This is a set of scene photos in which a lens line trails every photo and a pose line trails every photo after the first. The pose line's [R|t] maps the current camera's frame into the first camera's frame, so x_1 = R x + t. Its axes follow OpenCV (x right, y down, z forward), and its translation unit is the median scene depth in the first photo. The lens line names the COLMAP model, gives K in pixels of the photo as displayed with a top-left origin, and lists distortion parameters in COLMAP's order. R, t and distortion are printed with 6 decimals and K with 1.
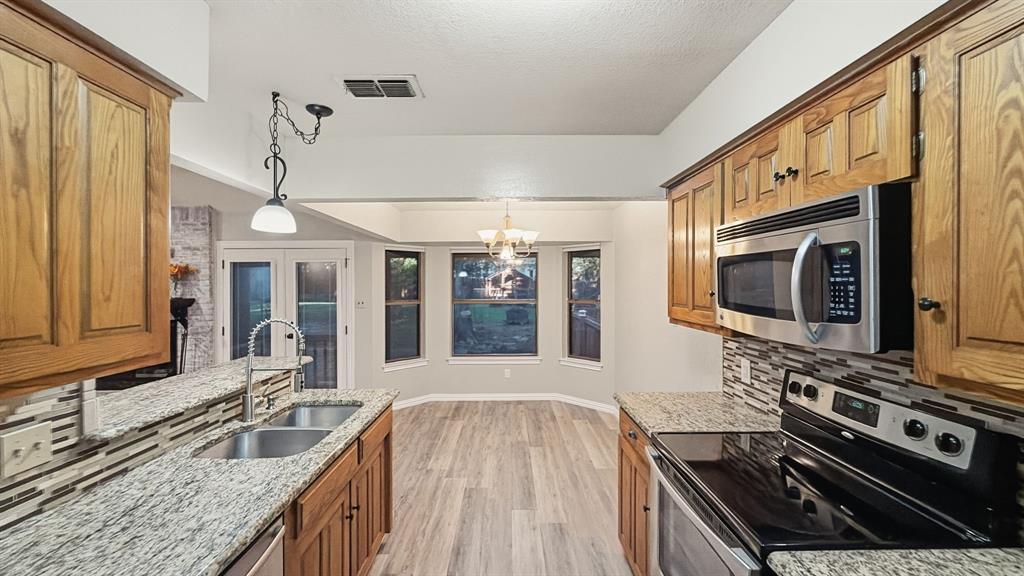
lens RADIAL K [[398.9, 0, 511.9], [0, 398.9, 290.0], [0, 0, 1]] dist [-0.000571, 0.000142]
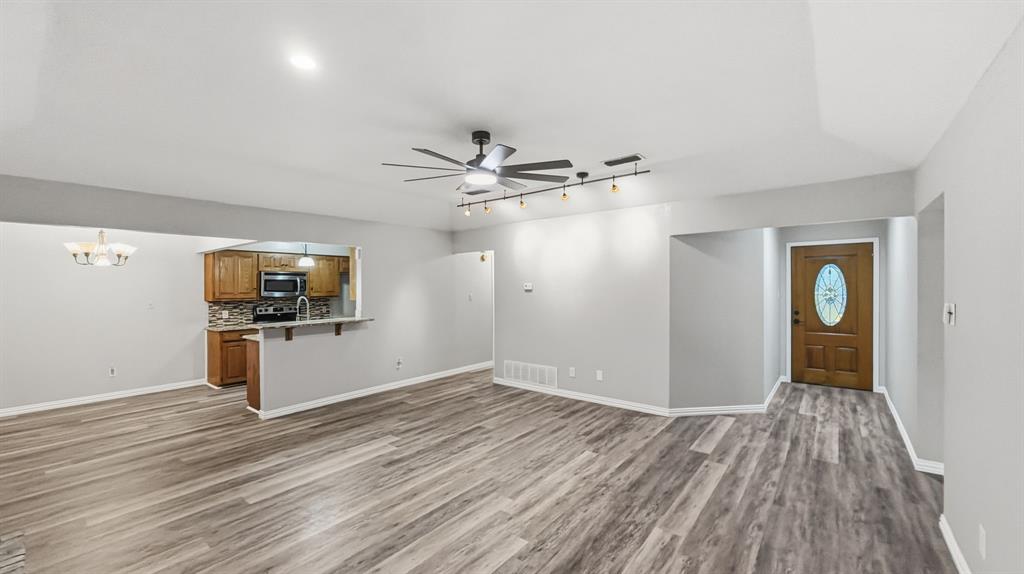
lens RADIAL K [[401.3, 0, 512.0], [0, 401.3, 287.0], [0, 0, 1]] dist [0.001412, 0.000034]
pose [[-0.770358, 0.007593, 0.637566, -3.216854], [0.019604, 0.999738, 0.011782, -0.001126], [-0.637310, 0.021575, -0.770305, 2.052532]]
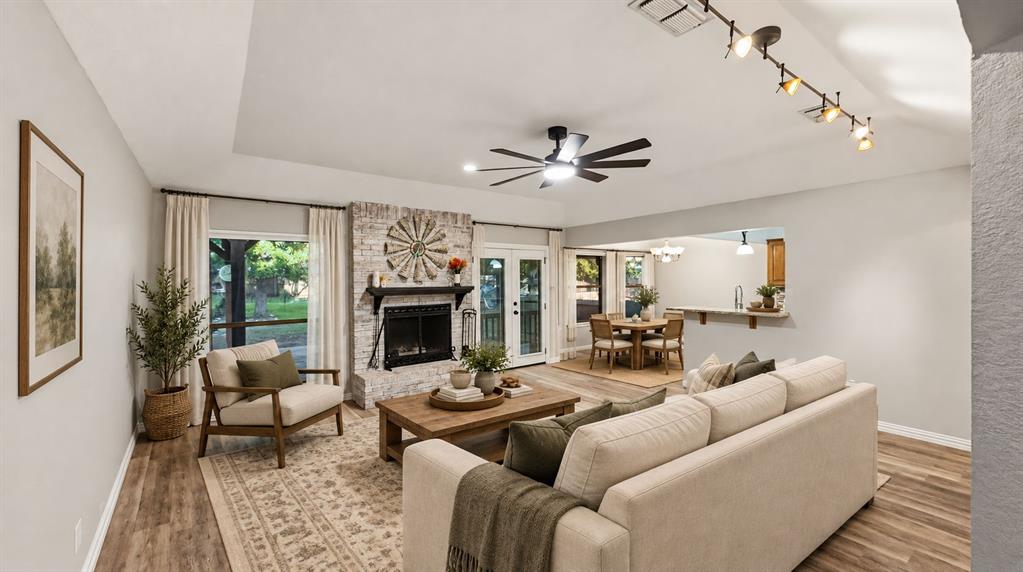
lens RADIAL K [[411.6, 0, 511.5], [0, 411.6, 286.0], [0, 0, 1]] dist [-0.000583, 0.000107]
pose [[0.802140, -0.011546, 0.597024, -3.291339], [0.011451, 0.999927, 0.003952, 0.040602], [-0.597026, 0.003666, 0.802214, -0.314496]]
